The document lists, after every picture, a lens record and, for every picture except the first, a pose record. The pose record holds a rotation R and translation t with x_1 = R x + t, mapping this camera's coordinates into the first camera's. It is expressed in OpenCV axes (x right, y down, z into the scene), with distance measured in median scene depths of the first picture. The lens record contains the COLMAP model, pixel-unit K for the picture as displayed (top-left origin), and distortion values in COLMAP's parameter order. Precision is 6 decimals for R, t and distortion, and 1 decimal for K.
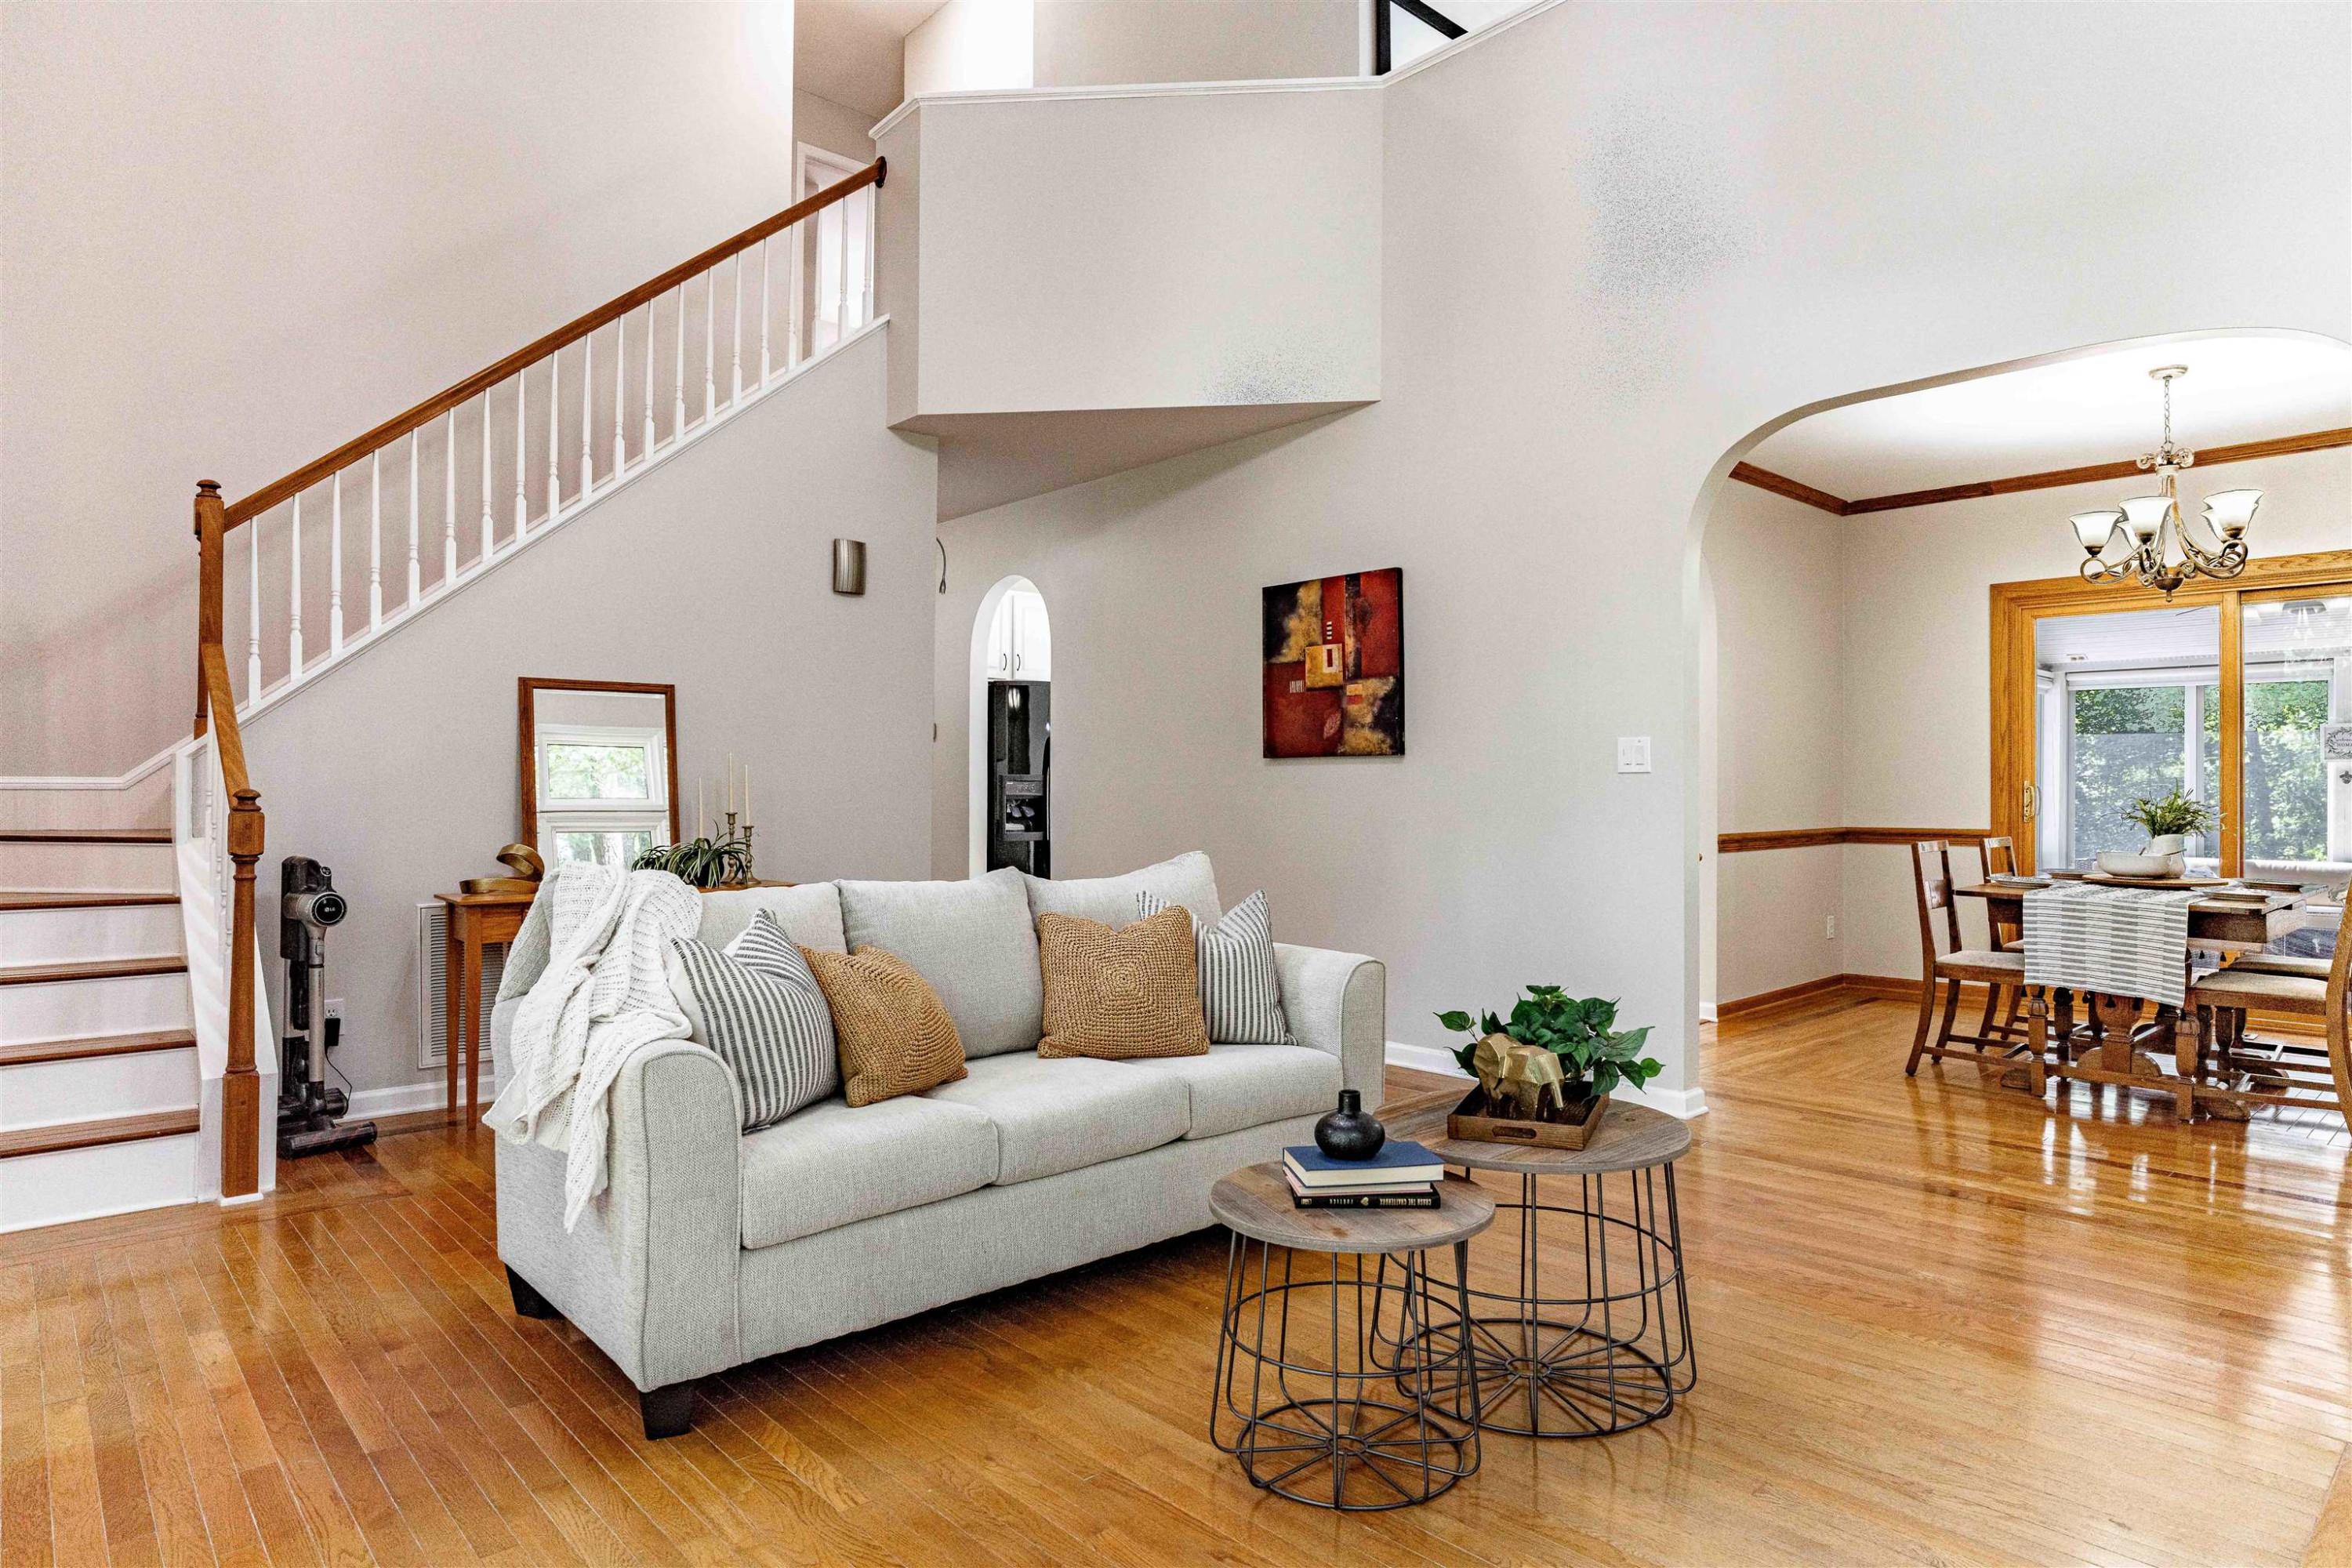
lens RADIAL K [[1310.3, 0, 1196.6], [0, 1310.3, 787.1], [0, 0, 1]] dist [-0.046744, 0.023006]
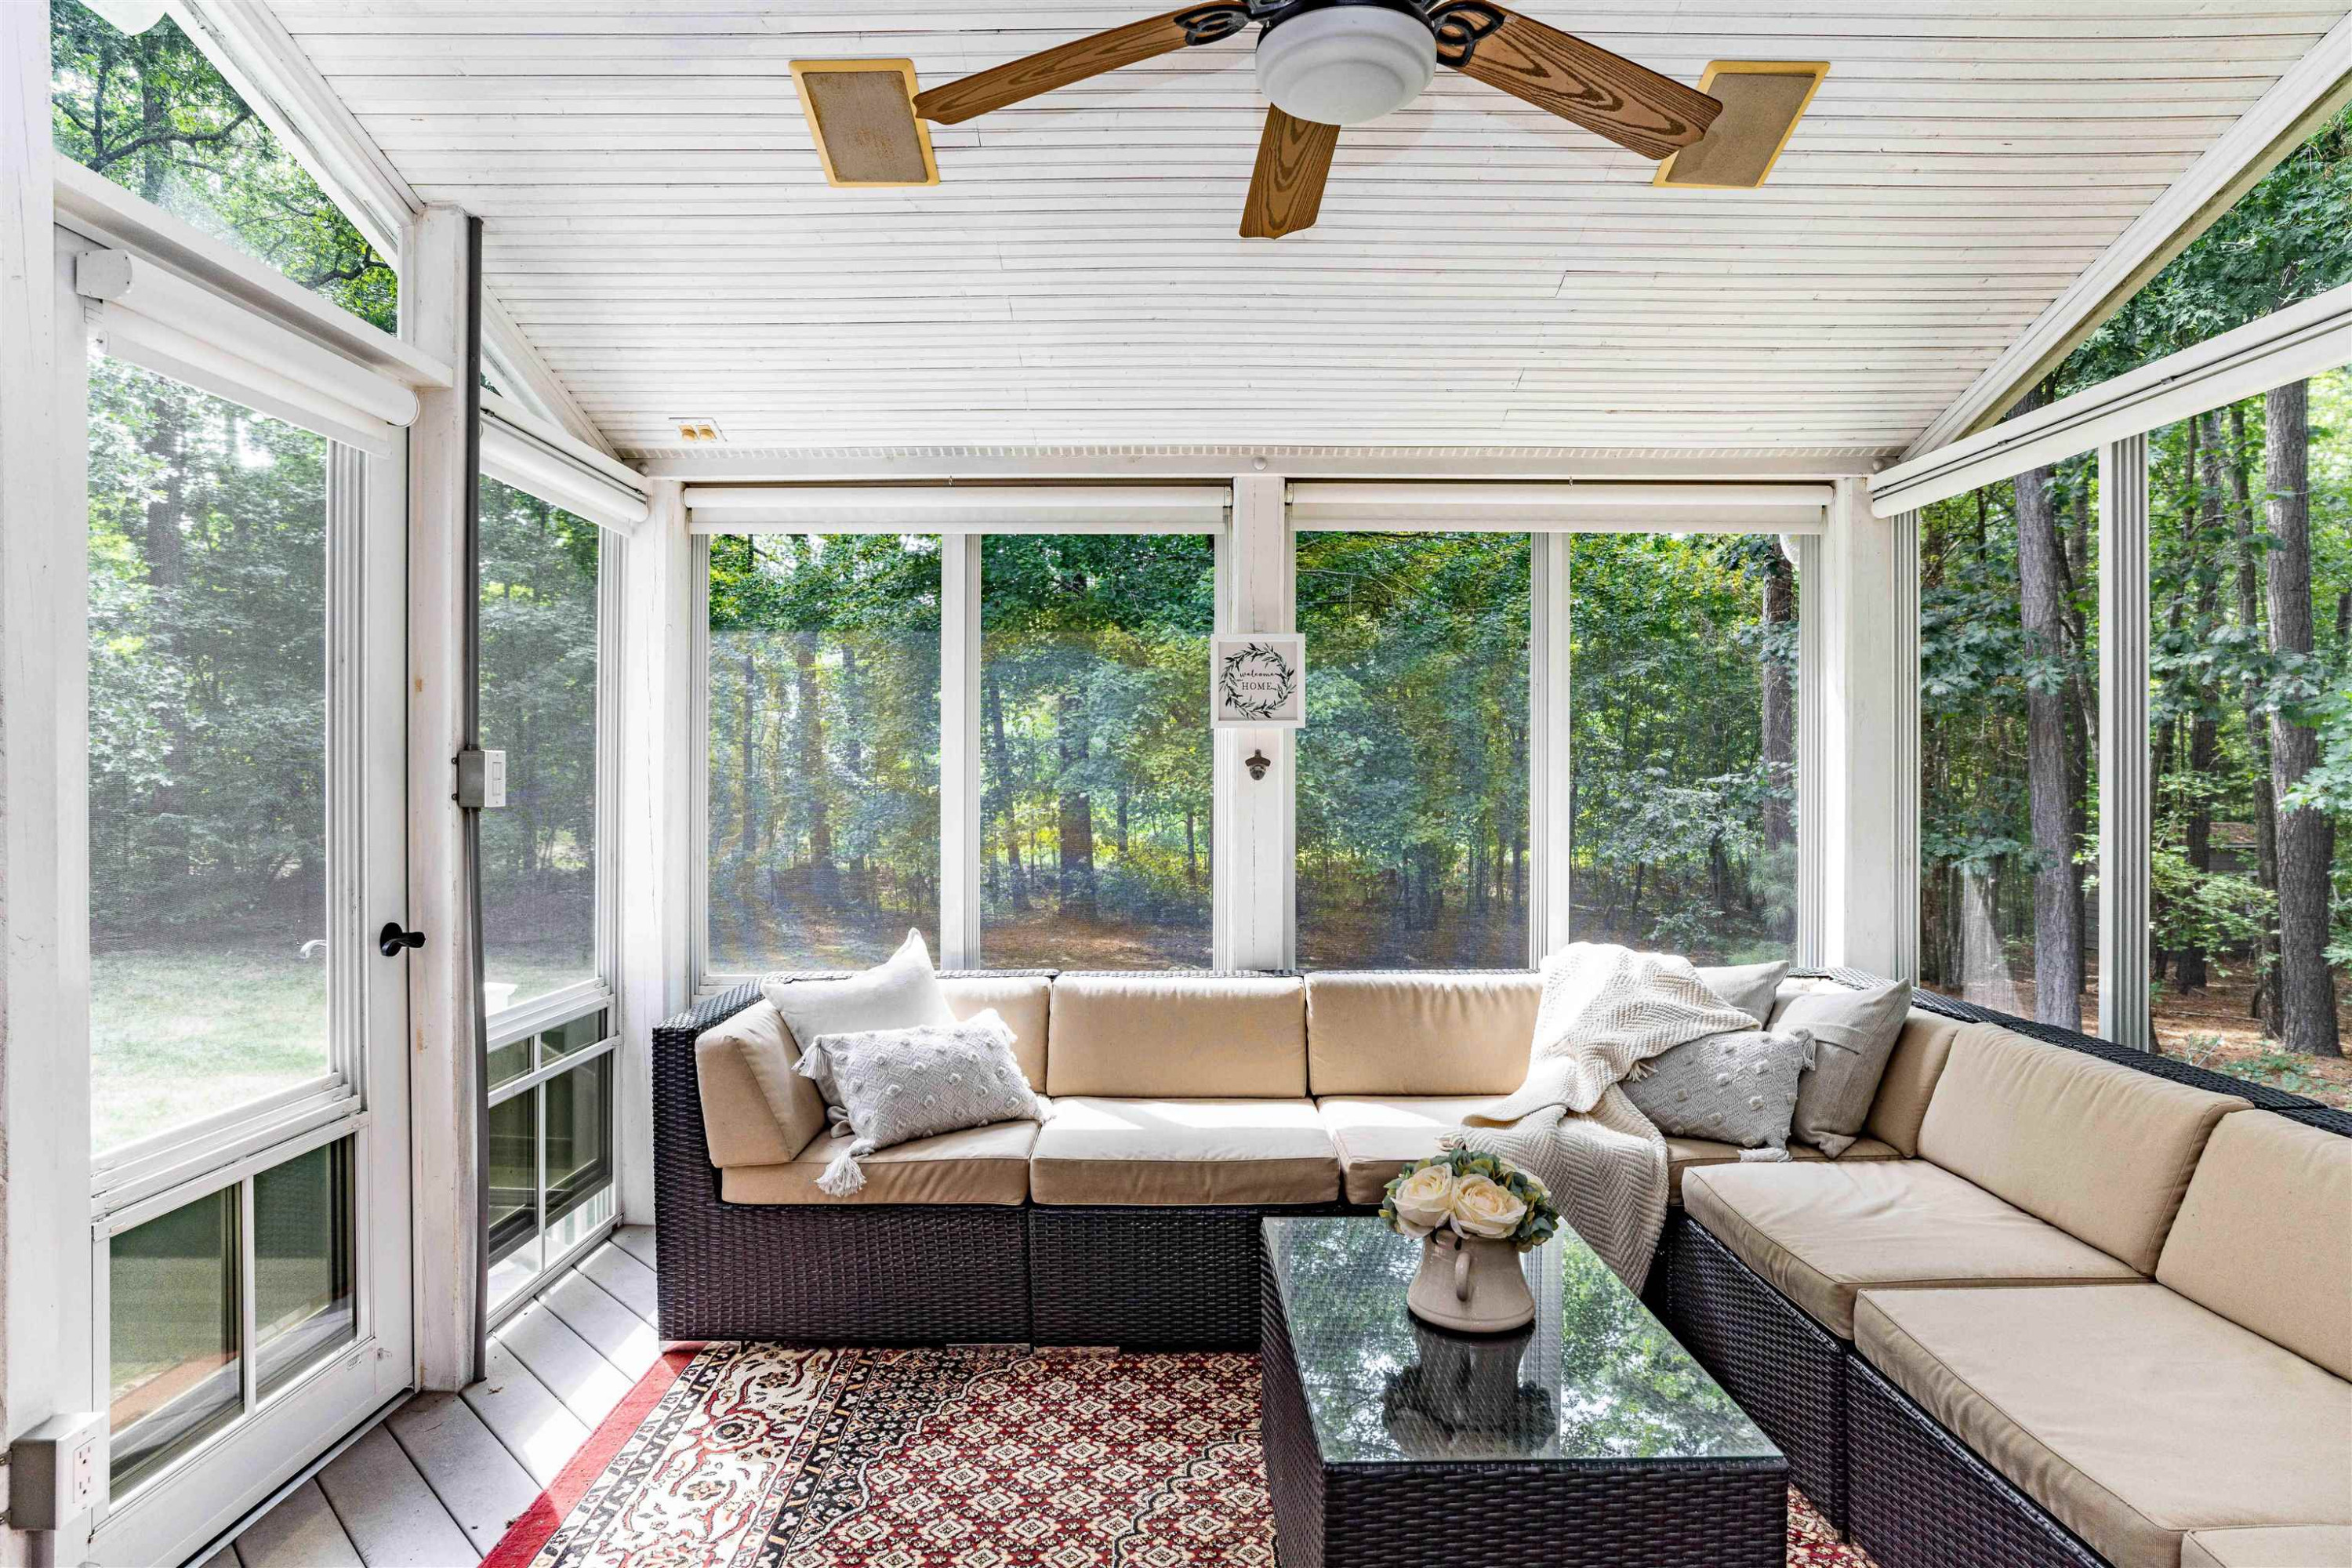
lens RADIAL K [[1310.3, 0, 1177.4], [0, 1310.3, 787.2], [0, 0, 1]] dist [-0.046744, 0.023006]
pose [[0.659329, -0.011668, 0.751764, 0.486585], [0.005950, 0.999929, 0.010301, -0.003457], [-0.751831, -0.002319, 0.659352, 0.644738]]
